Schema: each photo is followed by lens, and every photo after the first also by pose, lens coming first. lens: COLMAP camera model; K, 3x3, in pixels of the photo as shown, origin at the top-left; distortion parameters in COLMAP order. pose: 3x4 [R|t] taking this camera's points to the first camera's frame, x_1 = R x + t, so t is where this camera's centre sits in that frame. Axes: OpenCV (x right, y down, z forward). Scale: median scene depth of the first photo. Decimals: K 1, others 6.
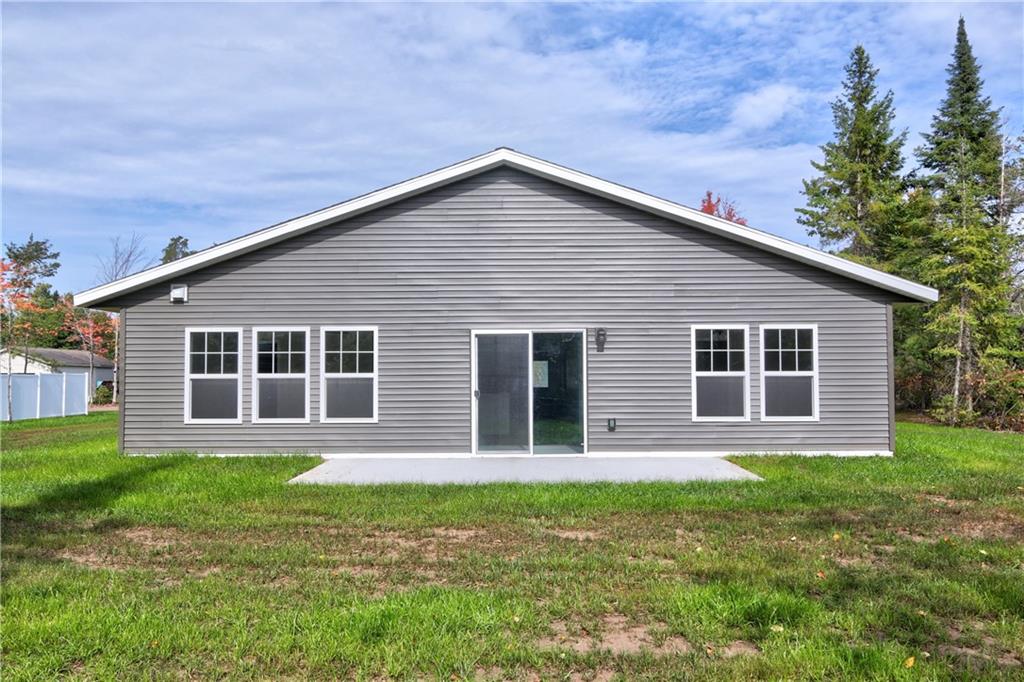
lens RADIAL K [[845.2, 0, 512.0], [0, 845.2, 341.0], [0, 0, 1]] dist [-0.011016, -0.001927]
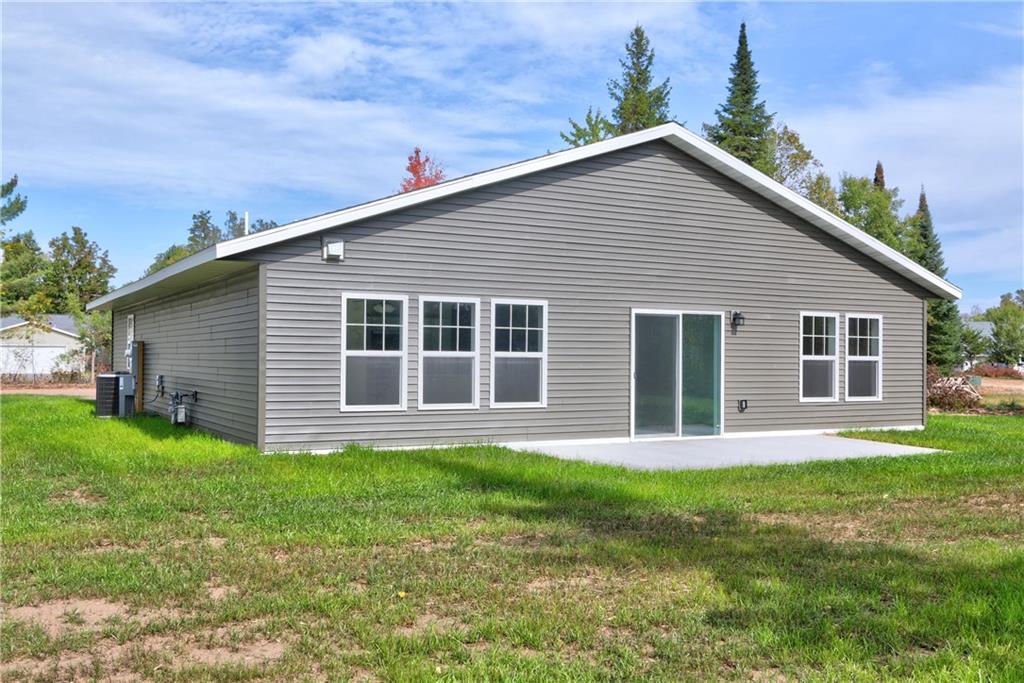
lens RADIAL K [[956.9, 0, 512.0], [0, 956.9, 341.5], [0, 0, 1]] dist [-0.014215, -0.002135]
pose [[0.872274, 0.019709, 0.488621, -0.691624], [-0.033277, 0.999264, 0.019099, 0.007876], [-0.487885, -0.032919, 0.872287, 0.122817]]
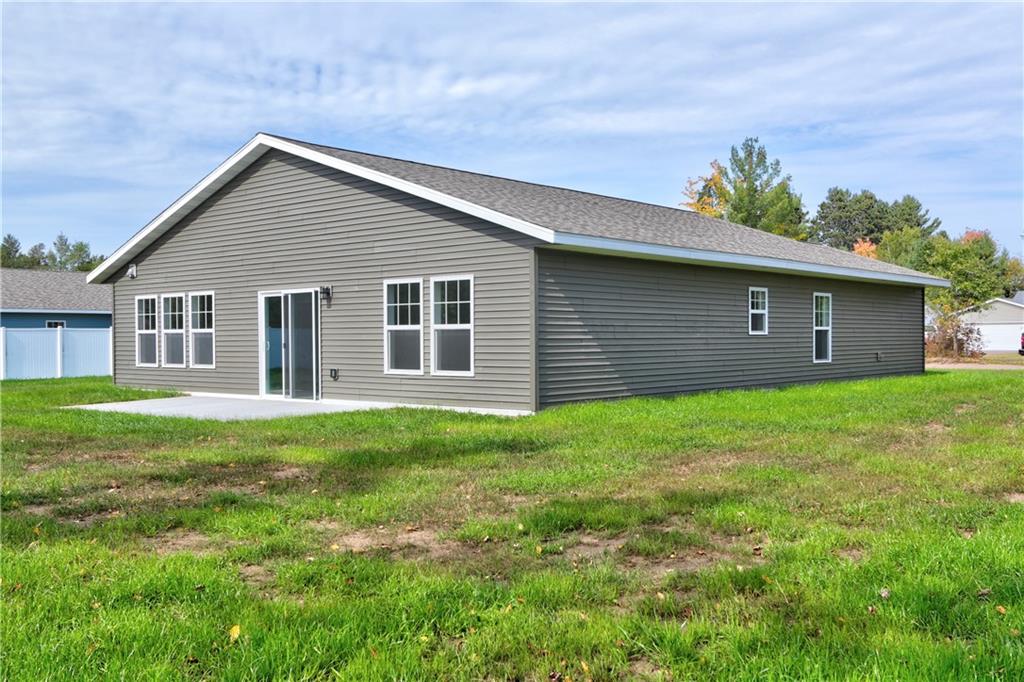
lens RADIAL K [[956.9, 0, 512.0], [0, 956.9, 341.0], [0, 0, 1]] dist [-0.014215, -0.002135]
pose [[0.768445, 0.002994, -0.639908, 1.074803], [0.028589, 0.998830, 0.039005, 0.014144], [0.639276, -0.048268, 0.767461, 0.199294]]
